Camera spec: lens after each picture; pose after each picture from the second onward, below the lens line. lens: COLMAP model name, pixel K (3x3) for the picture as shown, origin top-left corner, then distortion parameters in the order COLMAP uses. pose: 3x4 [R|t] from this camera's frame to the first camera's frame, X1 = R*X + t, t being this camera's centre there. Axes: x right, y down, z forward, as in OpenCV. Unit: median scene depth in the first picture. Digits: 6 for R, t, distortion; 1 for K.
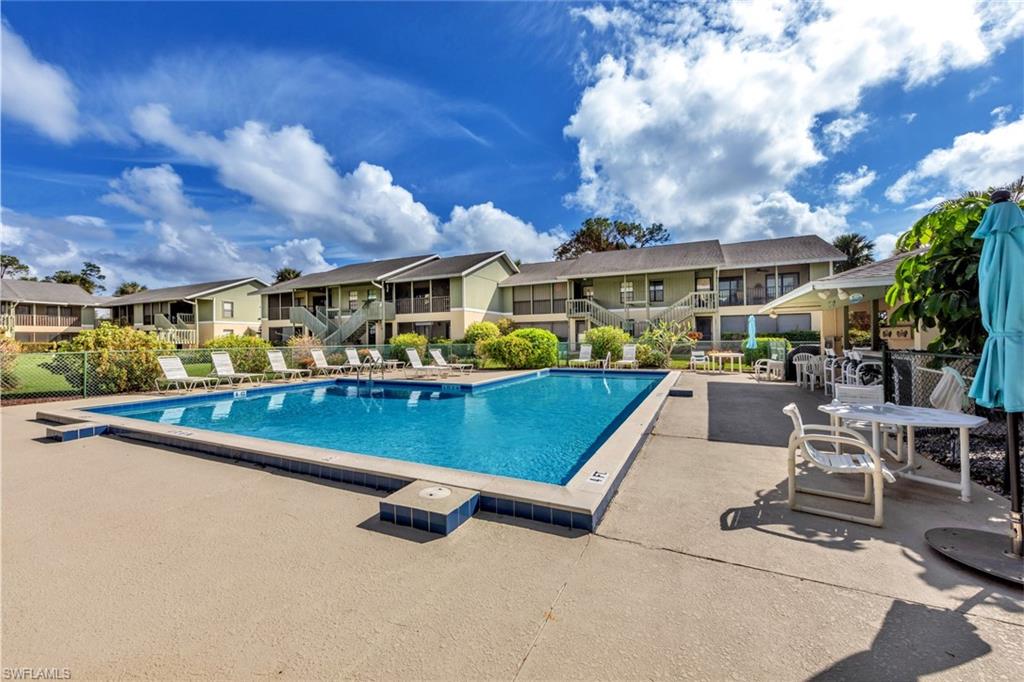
lens RADIAL K [[397.3, 0, 511.0], [0, 397.3, 335.3], [0, 0, 1]] dist [-0.003310, -0.000175]
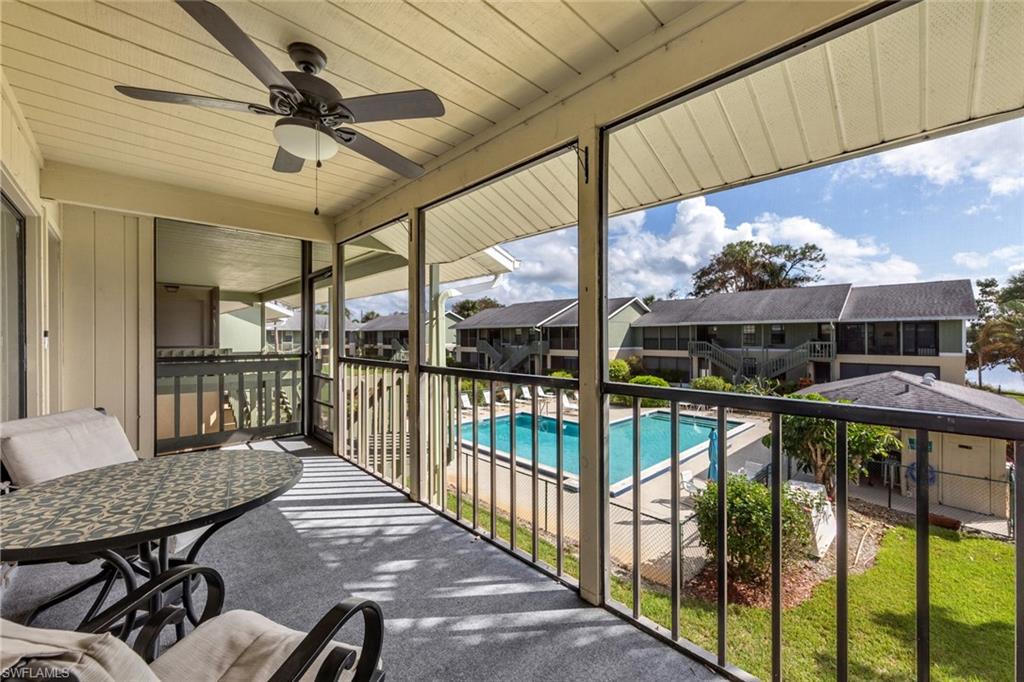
lens RADIAL K [[394.8, 0, 507.4], [0, 394.8, 338.4], [0, 0, 1]] dist [0.003766, 0.000152]
pose [[0.931850, 0.012873, -0.362615, 0.058537], [-0.006598, 0.999806, 0.018537, -0.109306], [0.362783, -0.014882, 0.931755, -0.286674]]
